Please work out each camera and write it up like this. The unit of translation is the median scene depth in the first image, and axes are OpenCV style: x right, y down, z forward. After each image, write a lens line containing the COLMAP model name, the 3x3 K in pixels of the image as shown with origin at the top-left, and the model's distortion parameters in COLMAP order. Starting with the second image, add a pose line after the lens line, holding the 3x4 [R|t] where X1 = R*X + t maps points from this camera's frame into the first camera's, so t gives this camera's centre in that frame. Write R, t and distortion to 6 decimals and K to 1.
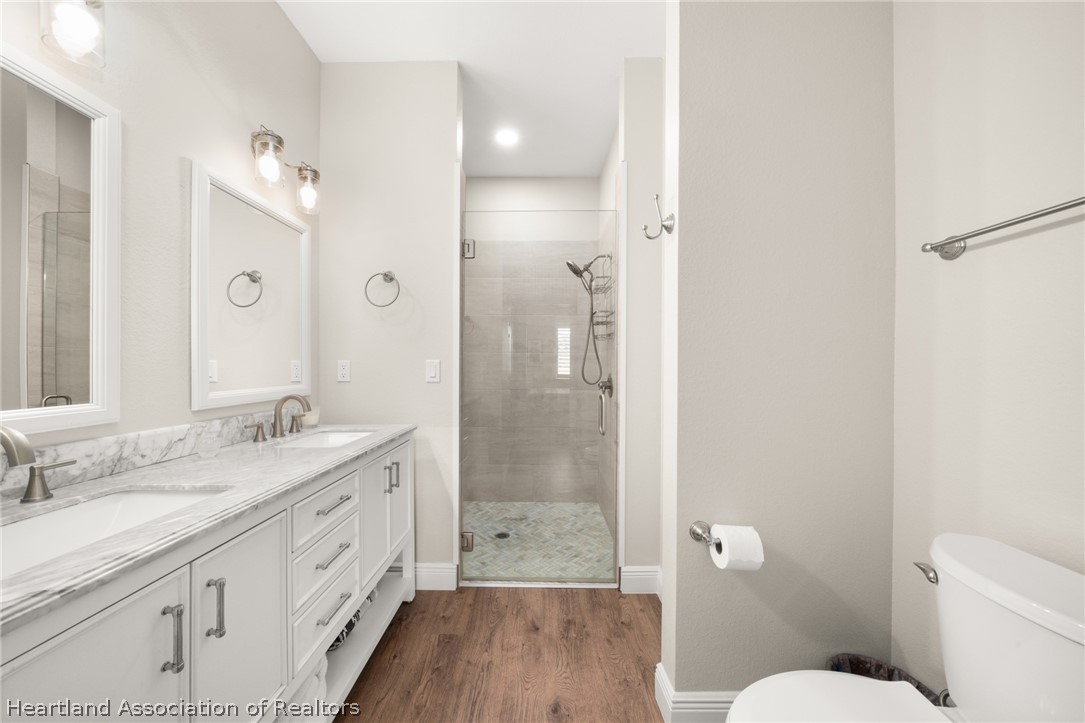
lens RADIAL K [[365.8, 0, 535.9], [0, 365.8, 366.0], [0, 0, 1]] dist [-0.007704, 0.000535]
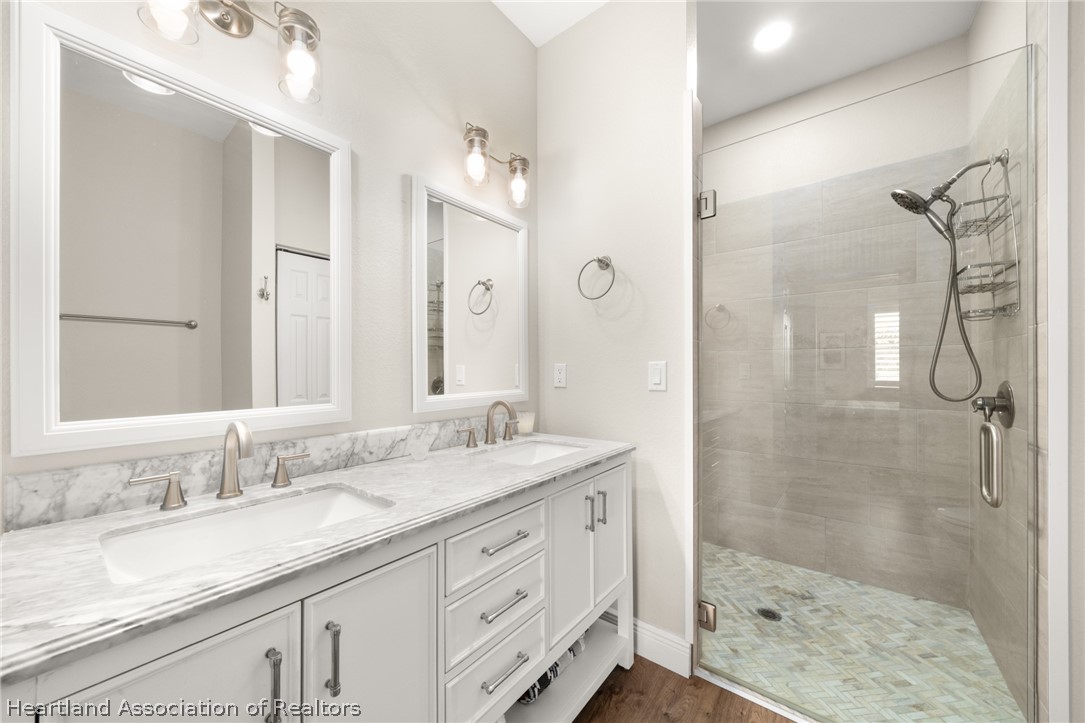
lens RADIAL K [[387.2, 0, 534.1], [0, 387.2, 368.6], [0, 0, 1]] dist [-0.005453, 0.000098]
pose [[0.787058, -0.006215, -0.616847, 0.014835], [0.004782, 0.999981, -0.003974, 0.000407], [0.616860, 0.000178, 0.787073, 0.208797]]
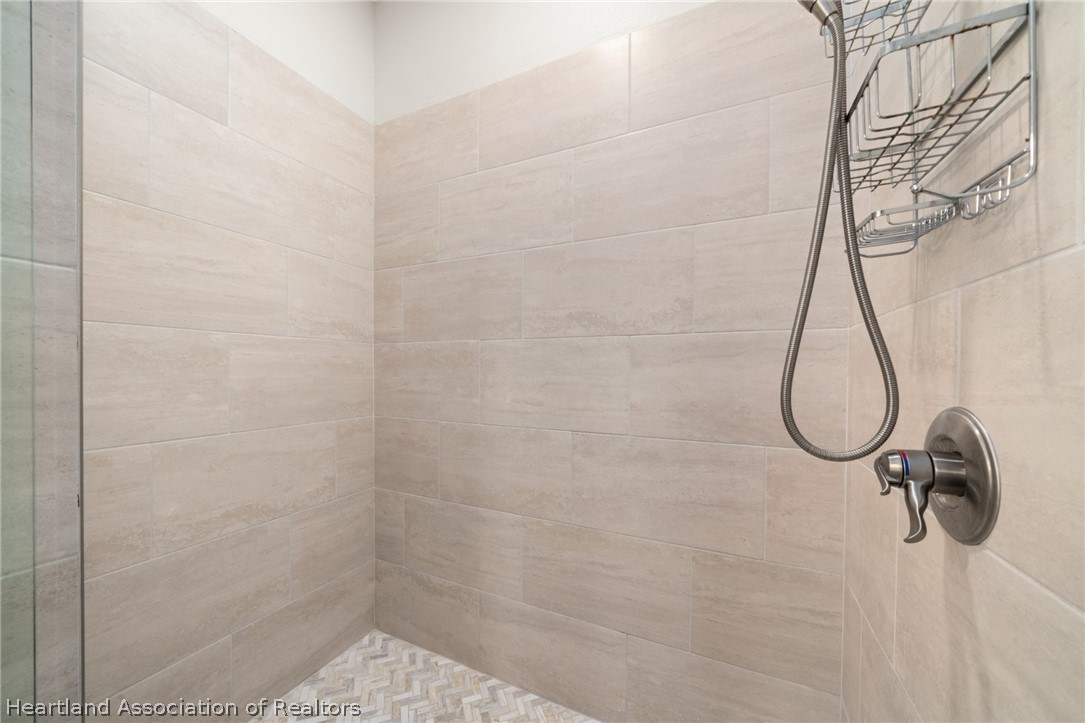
lens RADIAL K [[387.2, 0, 534.8], [0, 387.2, 378.7], [0, 0, 1]] dist [-0.005453, 0.000098]
pose [[0.898197, 0.005940, -0.439553, 0.134509], [0.003121, 0.999797, 0.019888, -0.000350], [0.439582, -0.019235, 0.897996, 1.034126]]
